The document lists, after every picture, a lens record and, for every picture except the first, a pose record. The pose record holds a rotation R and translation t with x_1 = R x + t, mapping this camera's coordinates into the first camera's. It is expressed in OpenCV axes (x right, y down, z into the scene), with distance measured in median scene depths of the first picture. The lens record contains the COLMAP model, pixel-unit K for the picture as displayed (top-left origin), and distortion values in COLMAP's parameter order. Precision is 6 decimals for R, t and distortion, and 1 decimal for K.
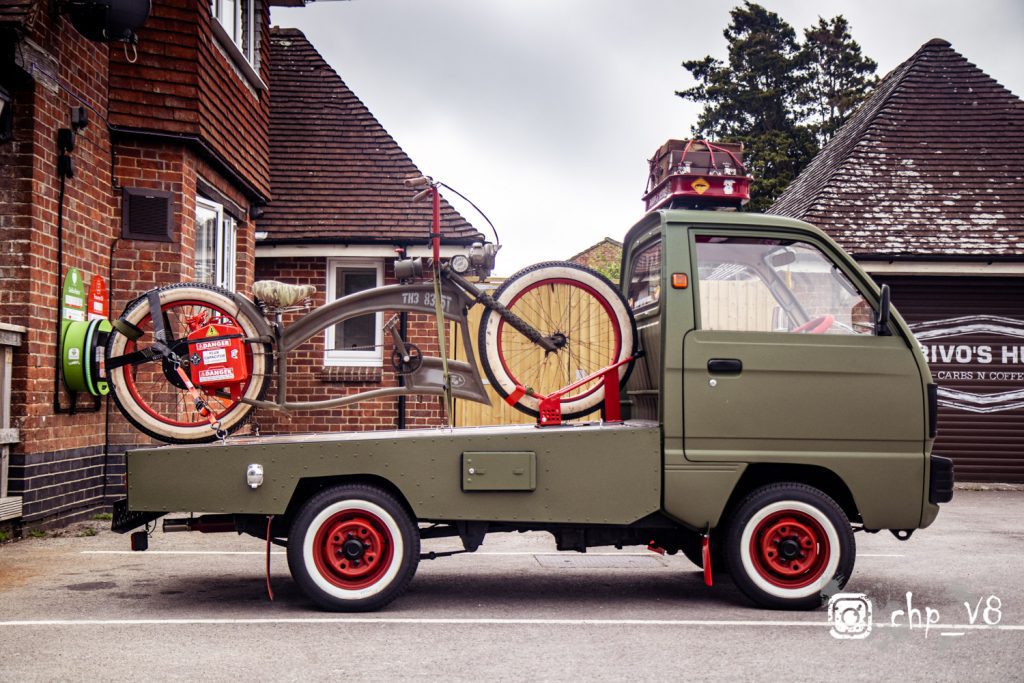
lens RADIAL K [[1336.1, 0, 512.0], [0, 1336.1, 341.5], [0, 0, 1]] dist [0.016826, 0.787206]
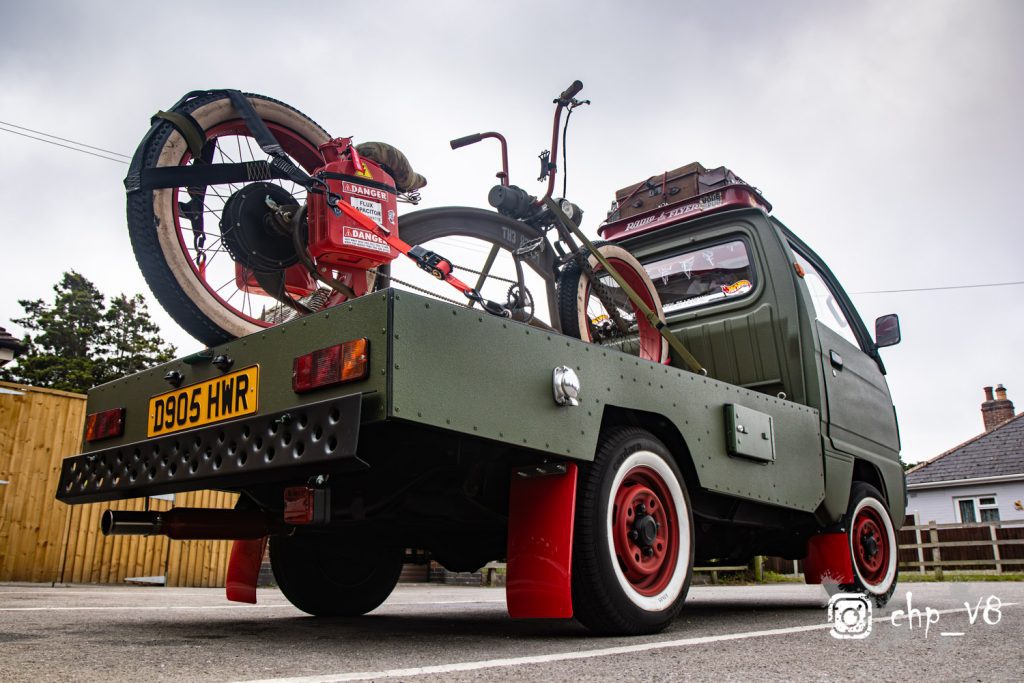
lens RADIAL K [[795.6, 0, 507.7], [0, 795.6, 345.5], [0, 0, 1]] dist [-0.104084, 0.099951]
pose [[0.714210, 0.186870, 0.674525, -0.228574], [-0.029278, 0.970834, -0.237958, 0.085436], [-0.699319, 0.150203, 0.698850, 0.410944]]
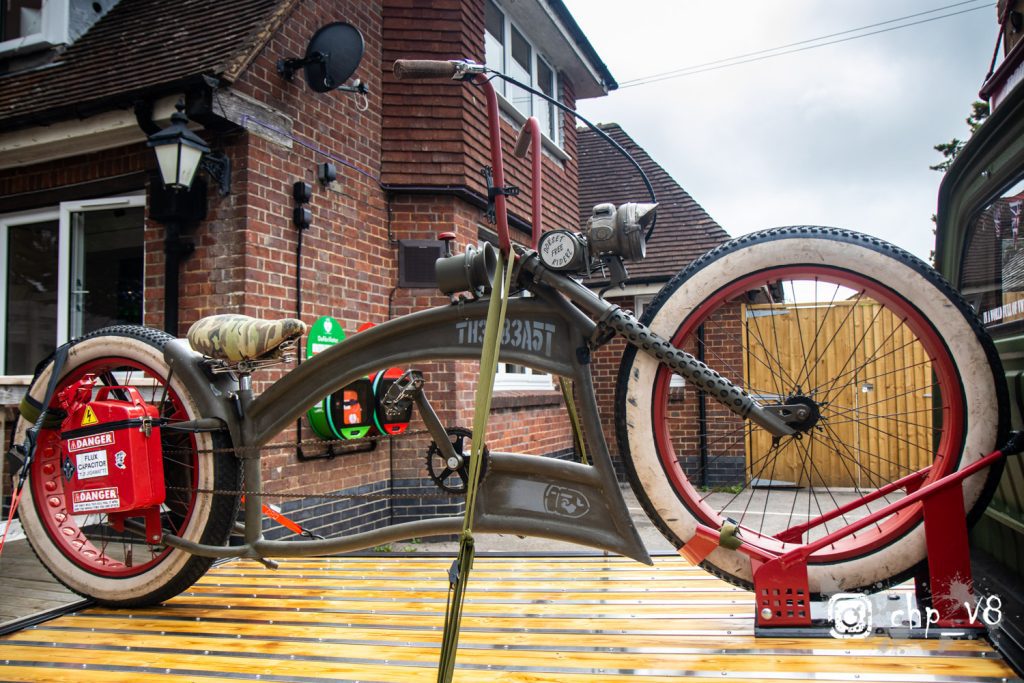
lens RADIAL K [[795.6, 0, 507.7], [0, 795.6, 345.5], [0, 0, 1]] dist [-0.104084, 0.099951]
pose [[0.927419, -0.047513, -0.370994, 0.025436], [0.042521, 0.998861, -0.021629, -0.012493], [0.371599, 0.004284, 0.928383, 0.442391]]
